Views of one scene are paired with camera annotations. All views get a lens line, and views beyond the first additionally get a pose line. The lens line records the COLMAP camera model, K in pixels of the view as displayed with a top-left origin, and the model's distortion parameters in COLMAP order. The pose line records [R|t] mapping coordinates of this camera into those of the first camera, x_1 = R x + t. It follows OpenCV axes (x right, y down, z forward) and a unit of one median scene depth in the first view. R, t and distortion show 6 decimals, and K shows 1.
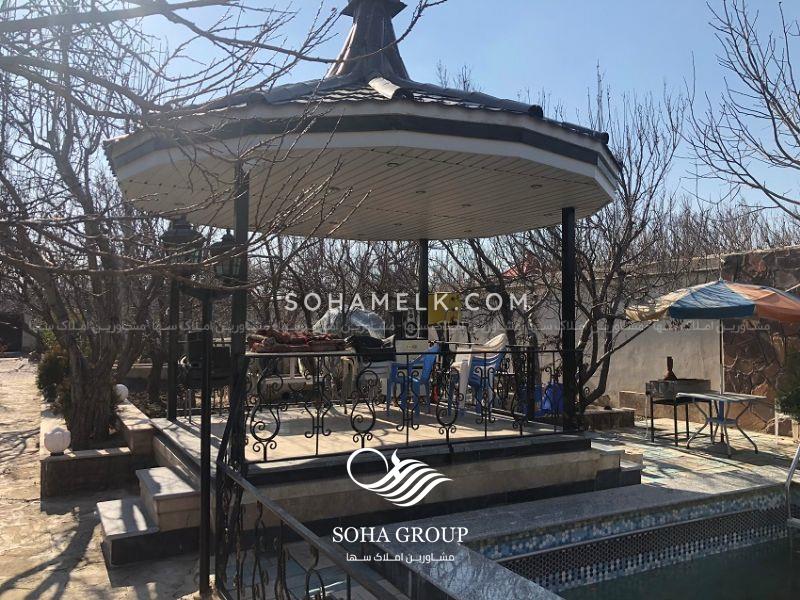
lens RADIAL K [[653.8, 0, 401.0], [0, 653.8, 301.4], [0, 0, 1]] dist [0.036658, -0.033638]
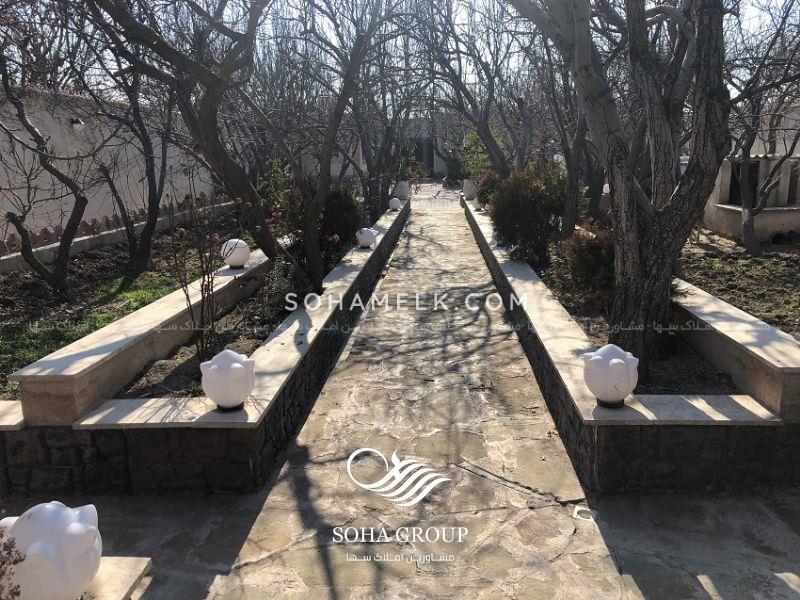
lens RADIAL K [[653.8, 0, 400.3], [0, 653.8, 300.5], [0, 0, 1]] dist [0.036658, -0.033638]
pose [[0.848055, 0.099573, -0.520469, -0.255901], [0.037840, 0.968300, 0.246907, 0.027808], [0.528555, -0.229085, 0.817404, 0.349093]]
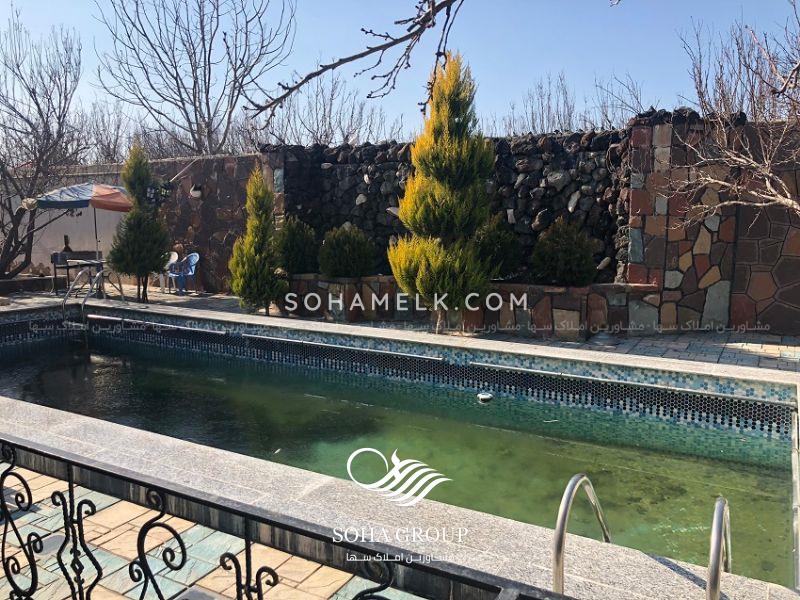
lens RADIAL K [[653.8, 0, 405.9], [0, 653.8, 299.2], [0, 0, 1]] dist [0.036658, -0.033638]
pose [[0.857188, -0.061419, 0.511328, 0.373392], [-0.021791, 0.987648, 0.155164, -0.020369], [-0.514542, -0.144147, 0.845262, -0.743861]]
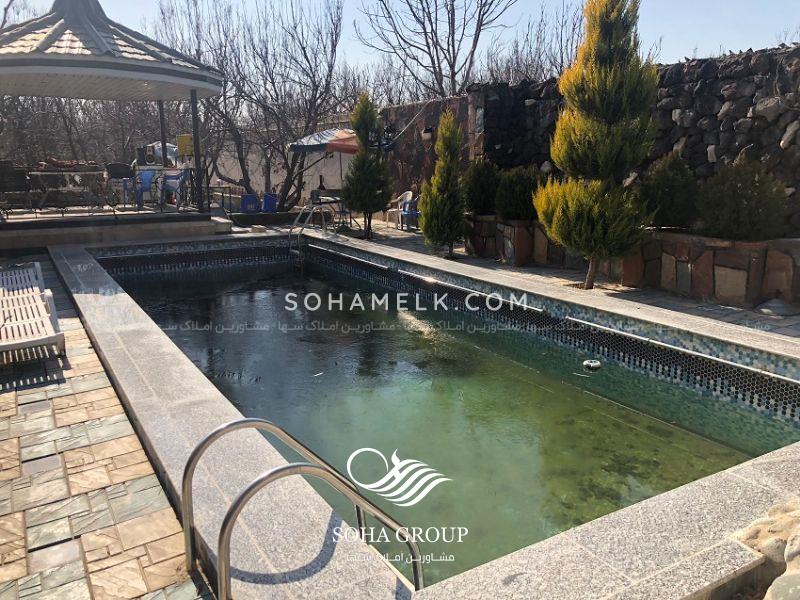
lens RADIAL K [[653.8, 0, 403.6], [0, 653.8, 296.1], [0, 0, 1]] dist [0.036658, -0.033638]
pose [[0.999140, -0.015106, 0.038602, 0.677452], [0.005229, 0.969727, 0.244137, -0.026907], [-0.041121, -0.243726, 0.968972, -0.836459]]
